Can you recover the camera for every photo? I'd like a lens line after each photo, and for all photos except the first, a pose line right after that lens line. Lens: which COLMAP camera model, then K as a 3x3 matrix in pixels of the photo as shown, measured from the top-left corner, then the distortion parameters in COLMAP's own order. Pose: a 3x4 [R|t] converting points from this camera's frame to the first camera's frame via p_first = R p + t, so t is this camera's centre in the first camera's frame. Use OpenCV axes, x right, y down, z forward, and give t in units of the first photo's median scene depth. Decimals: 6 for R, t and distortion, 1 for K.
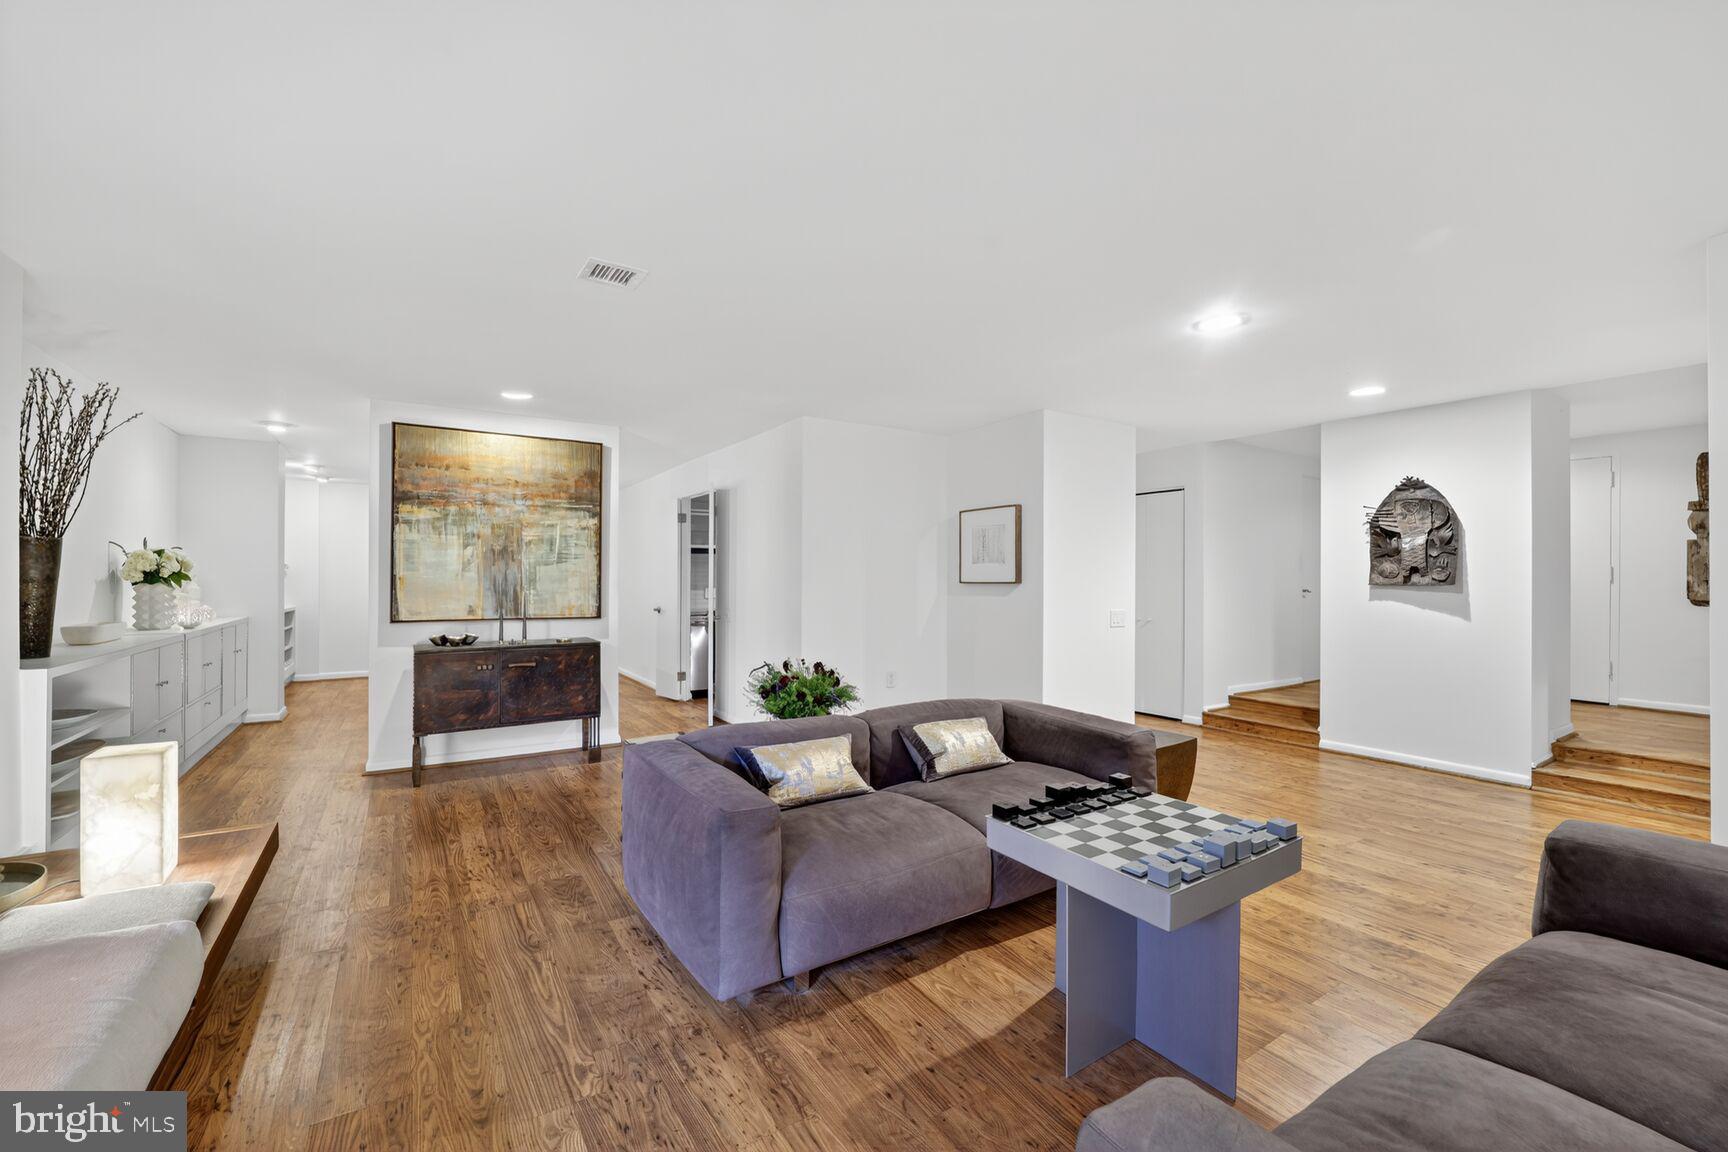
lens RADIAL K [[705.1, 0, 864.0], [0, 705.1, 576.0], [0, 0, 1]] dist [-0.002177, -0.000269]
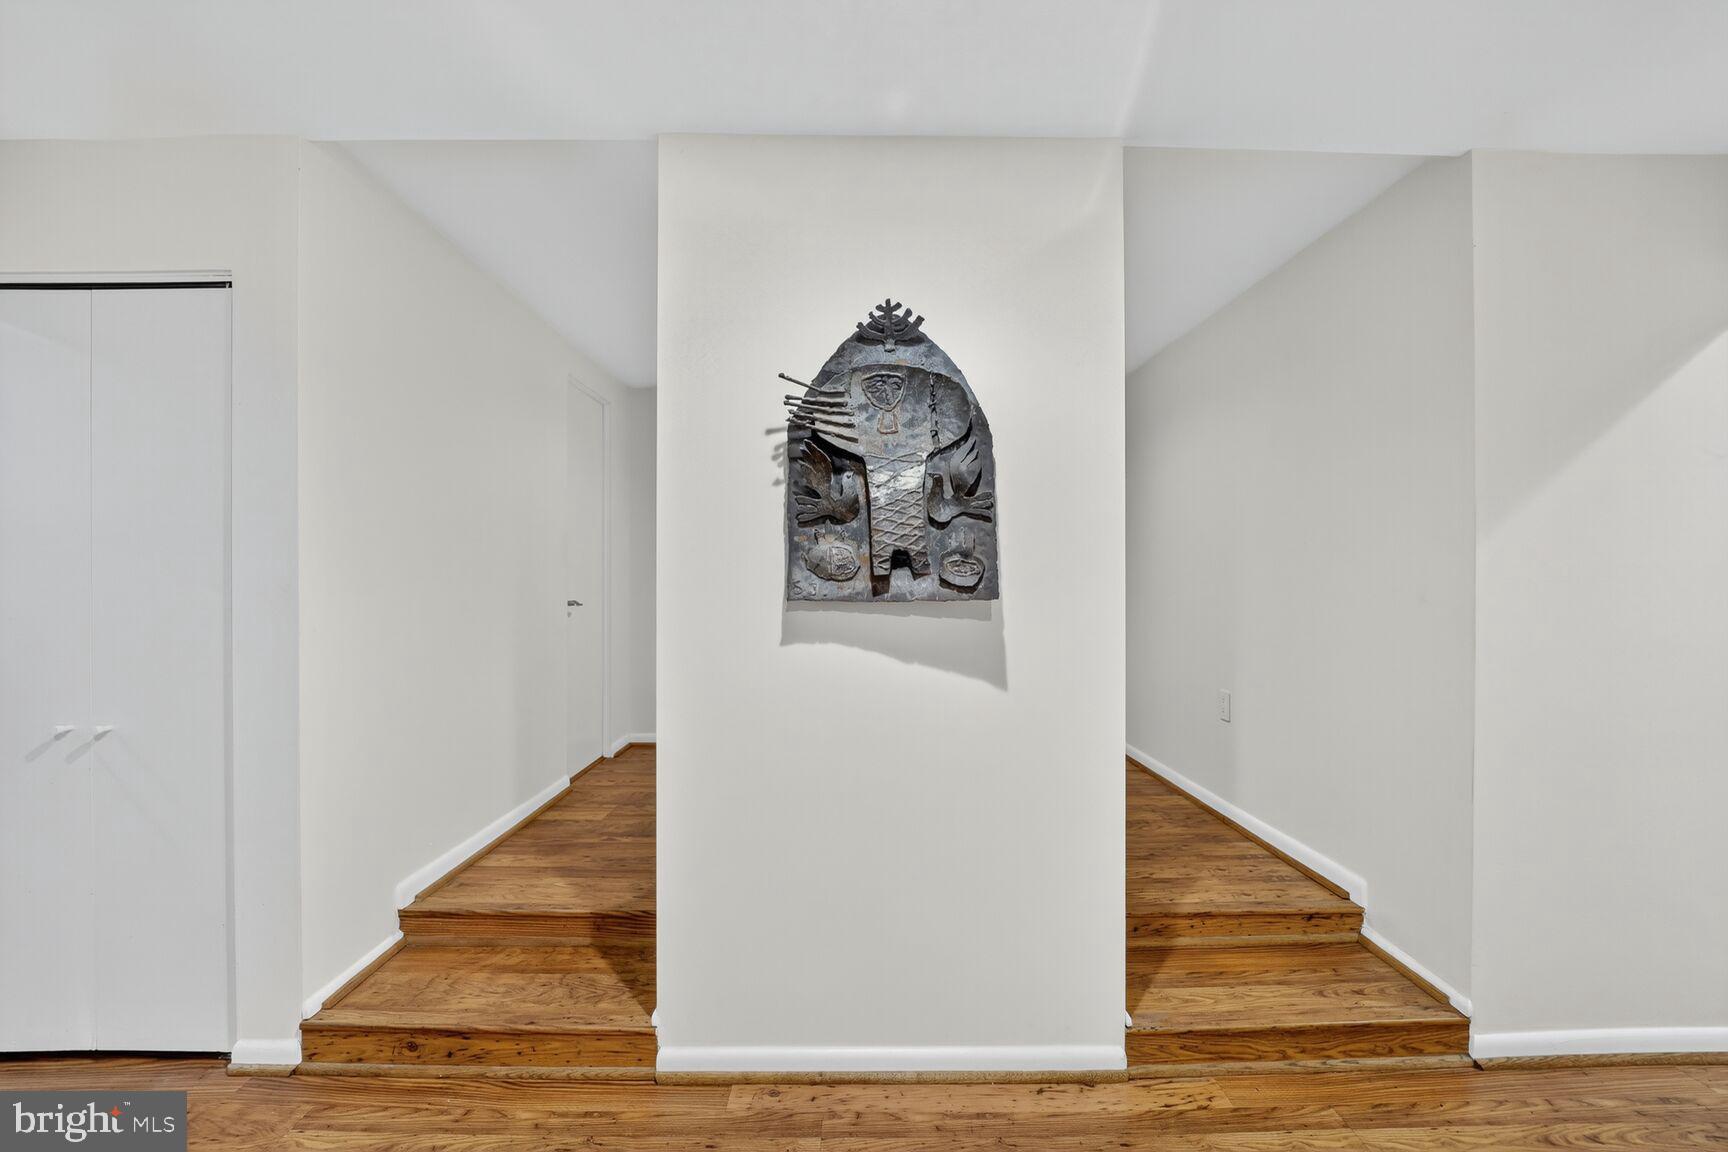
lens RADIAL K [[705.1, 0, 864.0], [0, 705.1, 576.0], [0, 0, 1]] dist [-0.002177, -0.000269]
pose [[0.543211, -0.003917, 0.839587, 0.456979], [-0.003370, 0.999971, 0.006846, -0.002082], [-0.839589, -0.006549, 0.543182, 0.805889]]
